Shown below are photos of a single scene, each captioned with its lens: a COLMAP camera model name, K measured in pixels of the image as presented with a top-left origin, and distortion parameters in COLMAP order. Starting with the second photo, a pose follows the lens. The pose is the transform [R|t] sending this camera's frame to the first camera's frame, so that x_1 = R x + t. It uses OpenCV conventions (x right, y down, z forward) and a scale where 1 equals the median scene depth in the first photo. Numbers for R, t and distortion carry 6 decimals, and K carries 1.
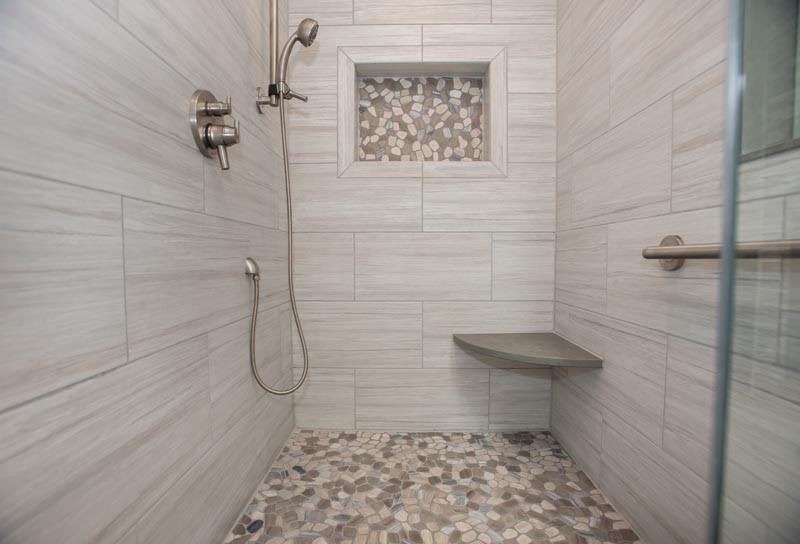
lens RADIAL K [[424.5, 0, 406.9], [0, 424.5, 270.6], [0, 0, 1]] dist [-0.042177, 0.015277]
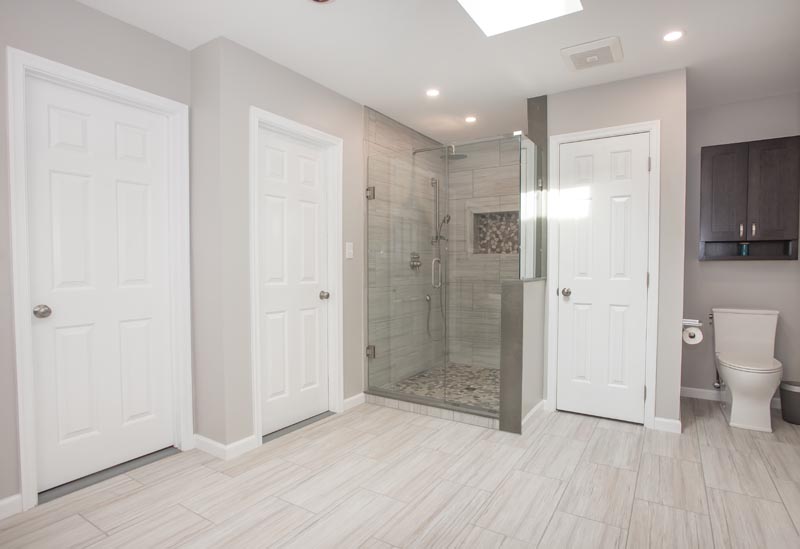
lens RADIAL K [[427.9, 0, 397.3], [0, 427.9, 275.6], [0, 0, 1]] dist [-0.000158, -0.000065]
pose [[0.843188, 0.010392, -0.537519, 0.780904], [-0.020085, 0.999724, -0.012179, -0.089095], [0.537244, 0.021066, 0.843164, -1.227476]]
